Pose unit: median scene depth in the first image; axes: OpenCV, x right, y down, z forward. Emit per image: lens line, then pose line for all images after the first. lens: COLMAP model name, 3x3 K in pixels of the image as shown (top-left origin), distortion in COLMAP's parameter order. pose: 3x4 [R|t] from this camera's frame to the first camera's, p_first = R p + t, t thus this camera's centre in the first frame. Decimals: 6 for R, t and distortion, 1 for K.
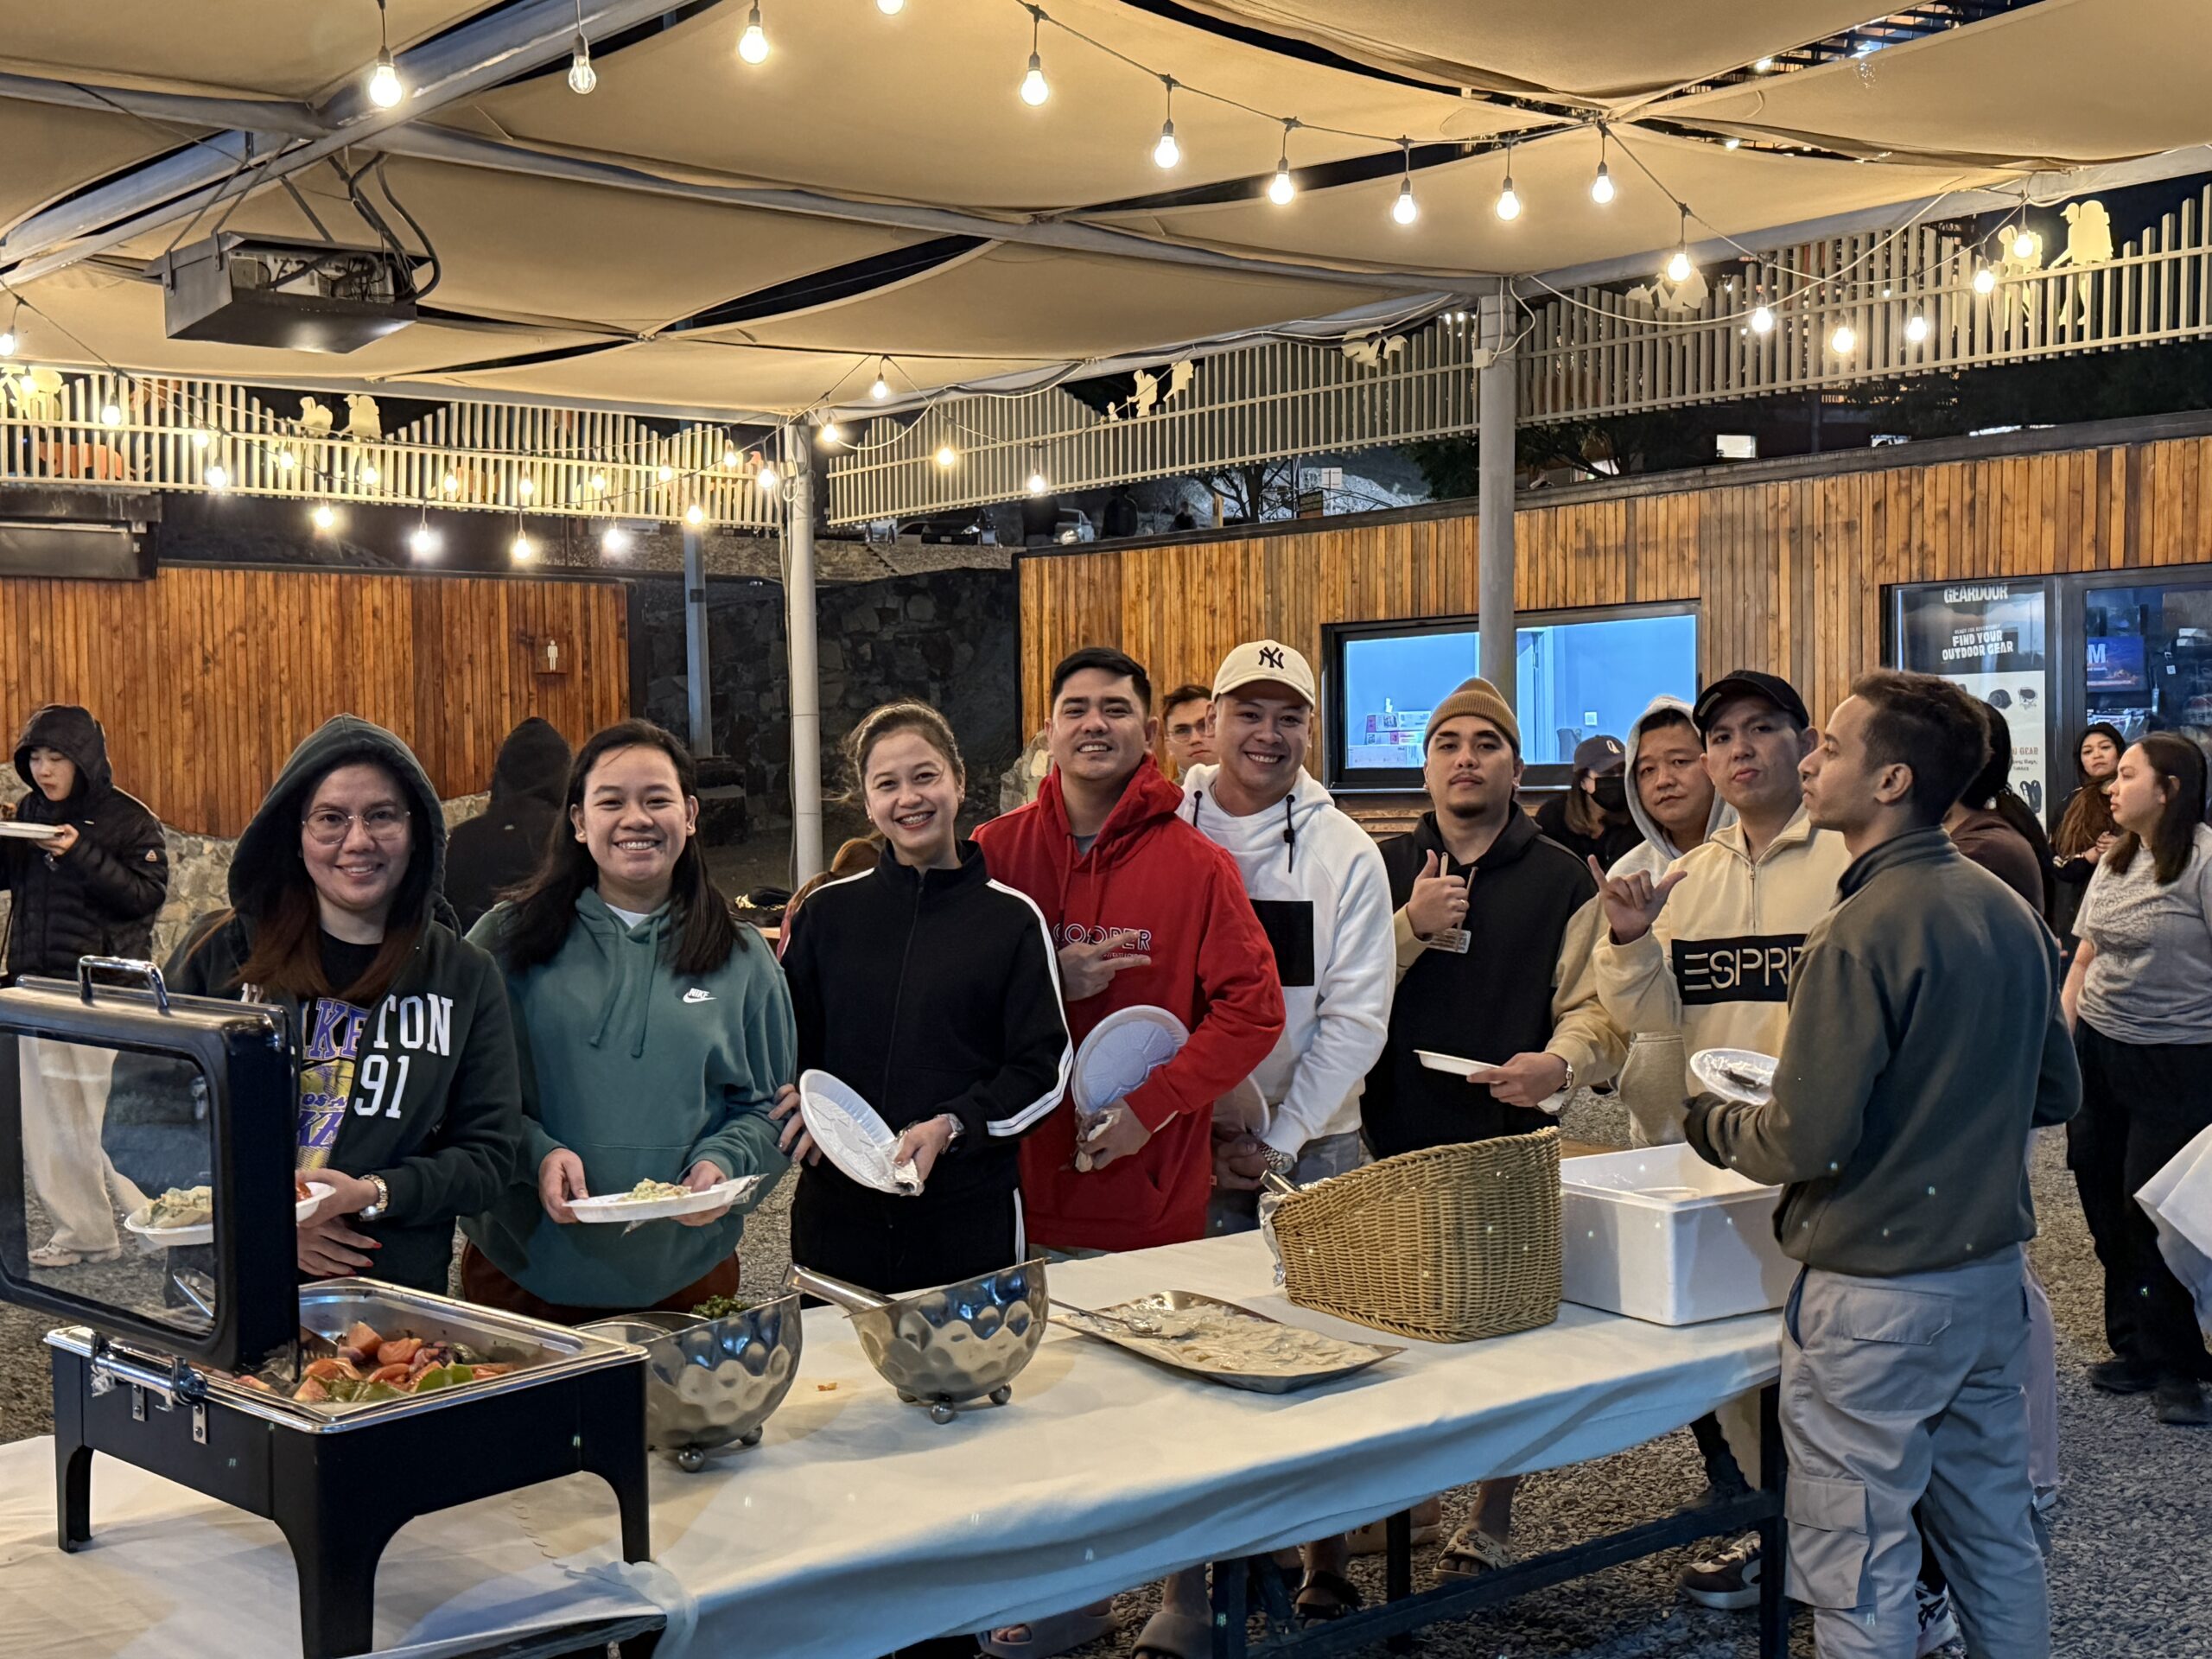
lens RADIAL K [[2685.6, 0, 1106.0], [0, 2685.6, 829.5], [0, 0, 1]] dist [0.003539, 0.008589]
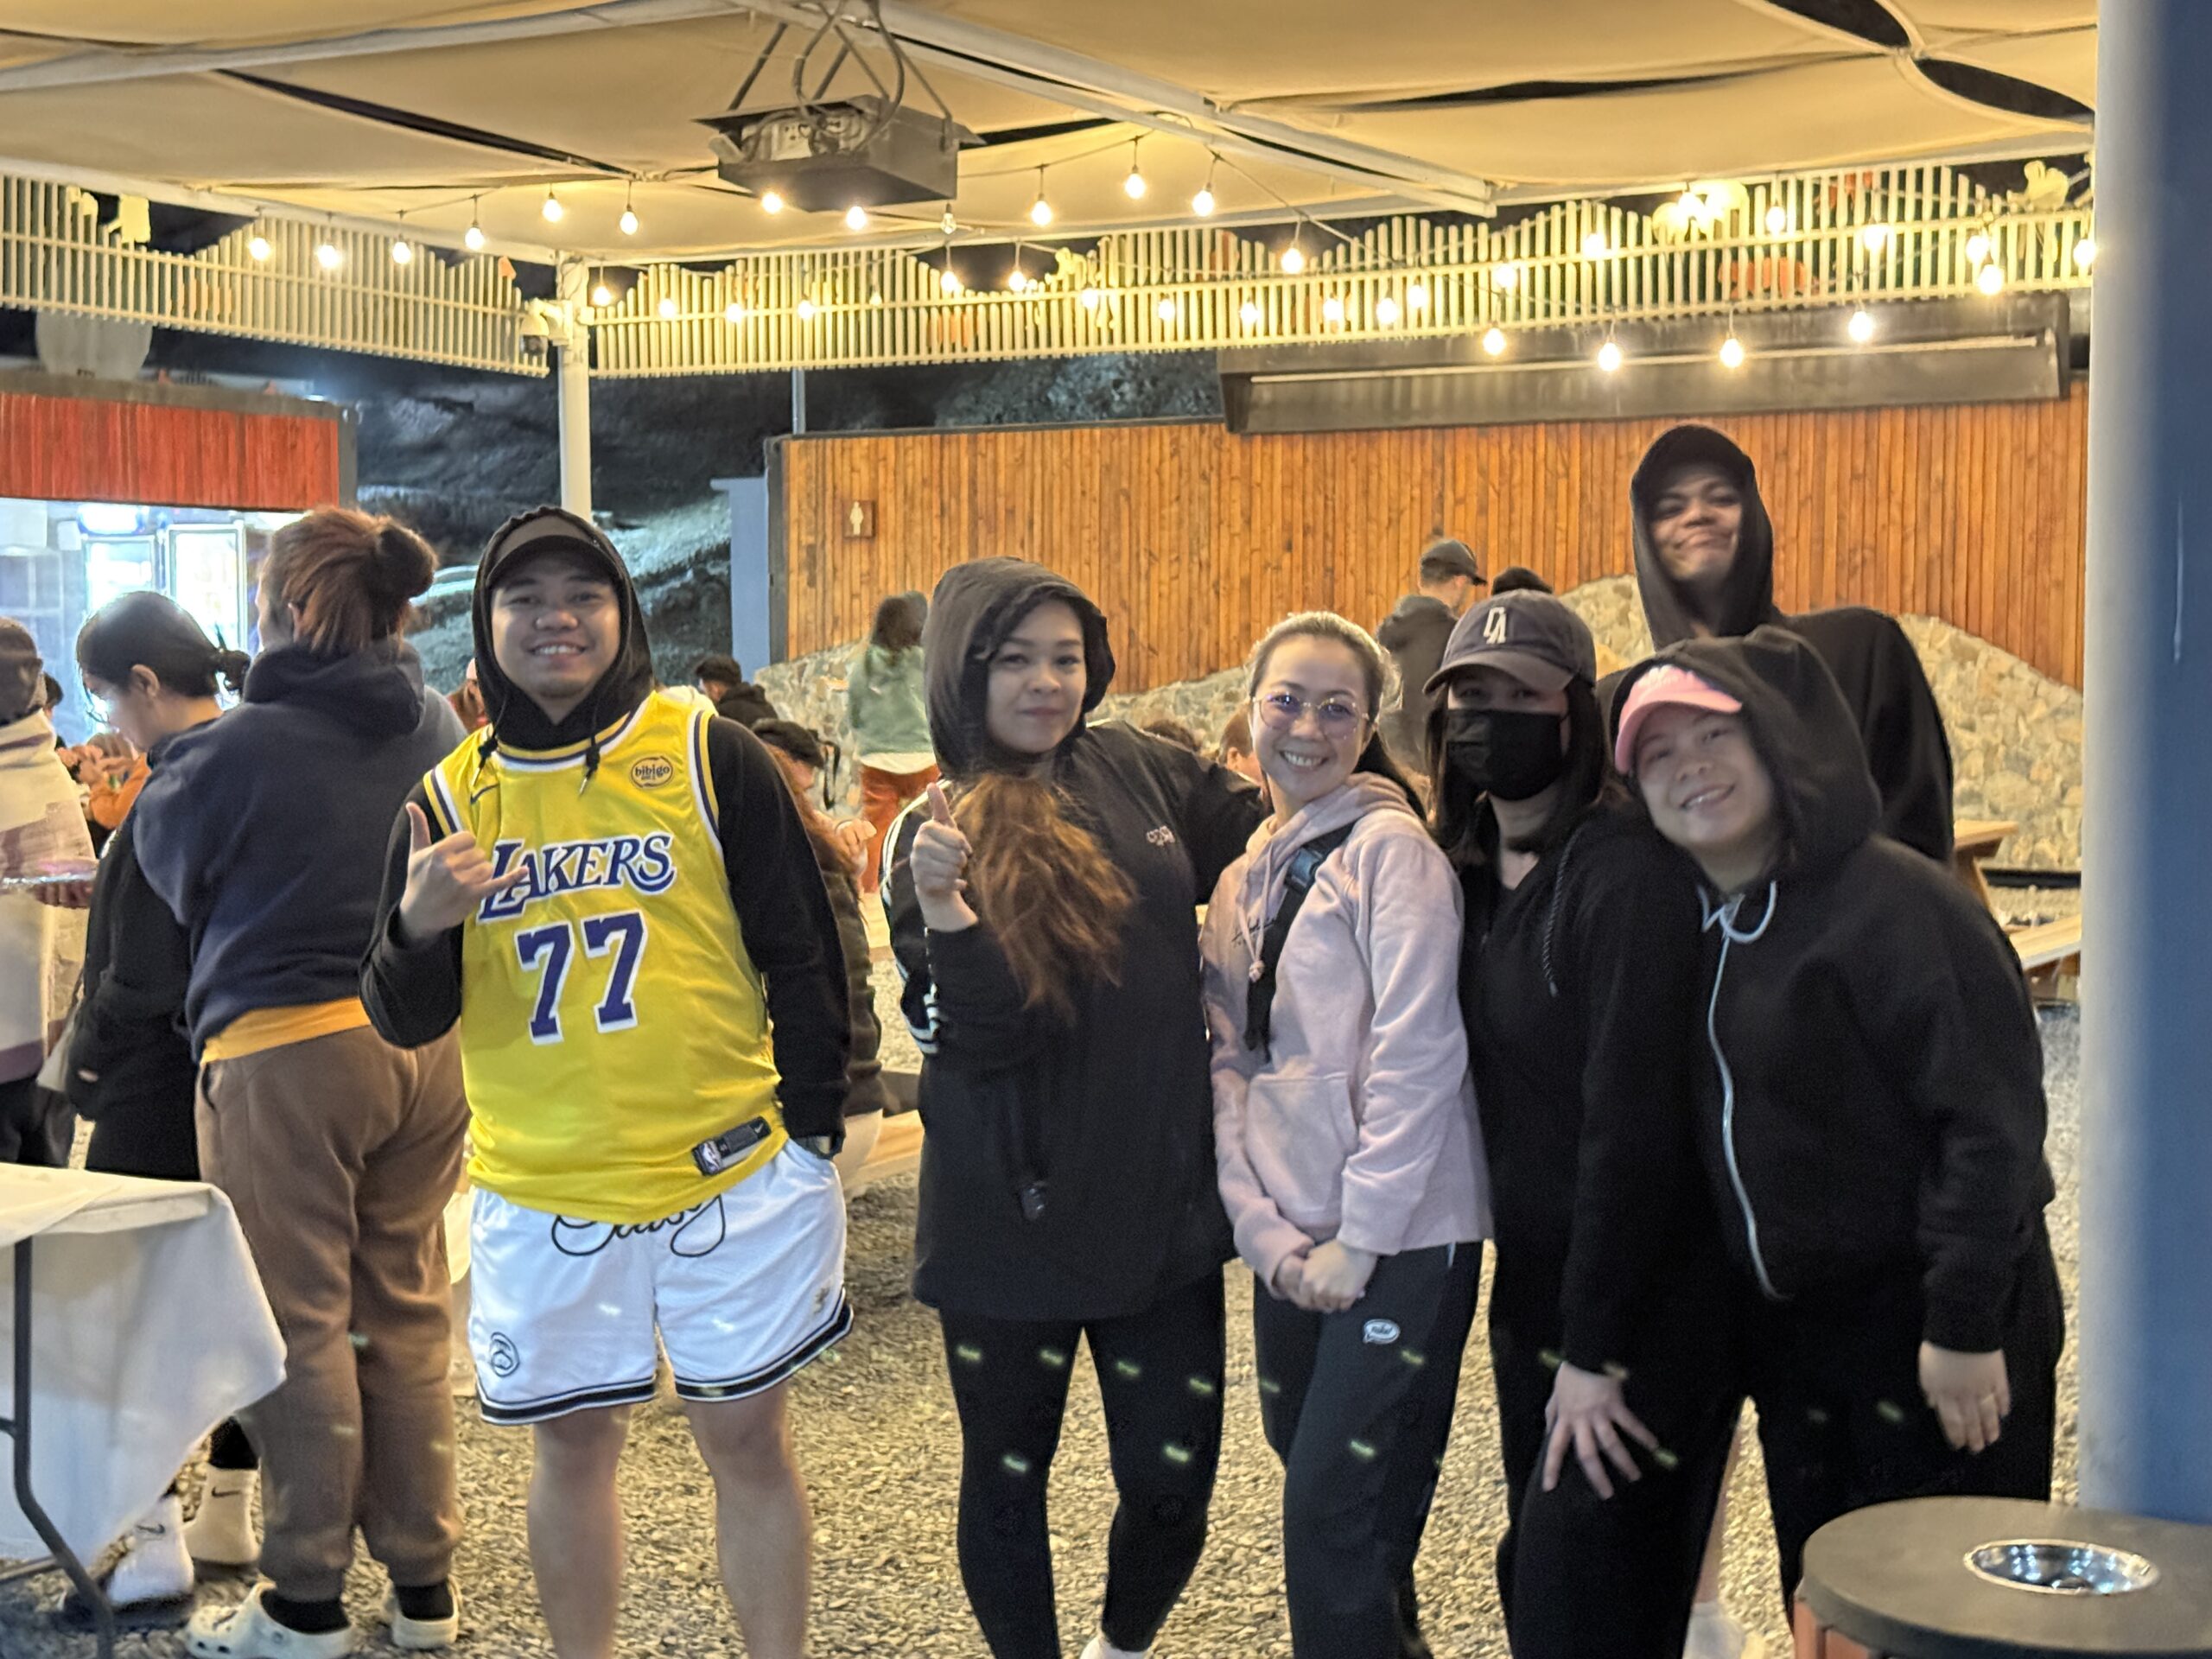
lens RADIAL K [[3323.7, 0, 1106.0], [0, 3323.7, 829.5], [0, 0, 1]] dist [0.159848, 0.026506]
pose [[0.268045, 0.071285, -0.960765, 0.654960], [-0.034460, 0.997330, 0.064384, -0.018812], [0.962790, 0.015850, 0.269786, 0.491346]]
